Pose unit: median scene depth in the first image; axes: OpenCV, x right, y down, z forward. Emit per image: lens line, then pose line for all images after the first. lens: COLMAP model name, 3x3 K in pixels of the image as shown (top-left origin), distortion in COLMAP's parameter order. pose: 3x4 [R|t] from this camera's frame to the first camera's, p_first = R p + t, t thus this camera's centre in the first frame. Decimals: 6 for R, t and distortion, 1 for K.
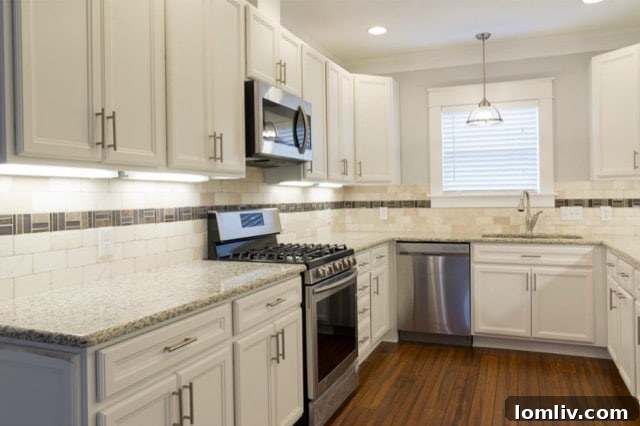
lens RADIAL K [[505.3, 0, 319.5], [0, 505.3, 195.7], [0, 0, 1]] dist [-0.004529, -0.001618]
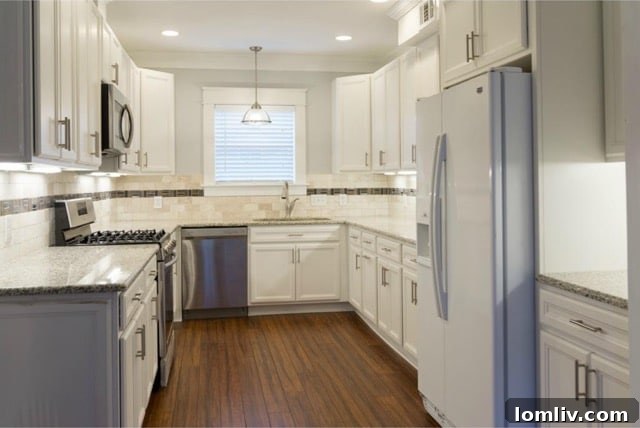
lens RADIAL K [[583.1, 0, 318.8], [0, 583.1, 175.7], [0, 0, 1]] dist [-0.006703, -0.001924]
pose [[0.849853, 0.010913, 0.526906, -0.257538], [-0.003867, 0.999888, -0.014472, -0.003831], [-0.527005, 0.010261, 0.849800, -0.216740]]
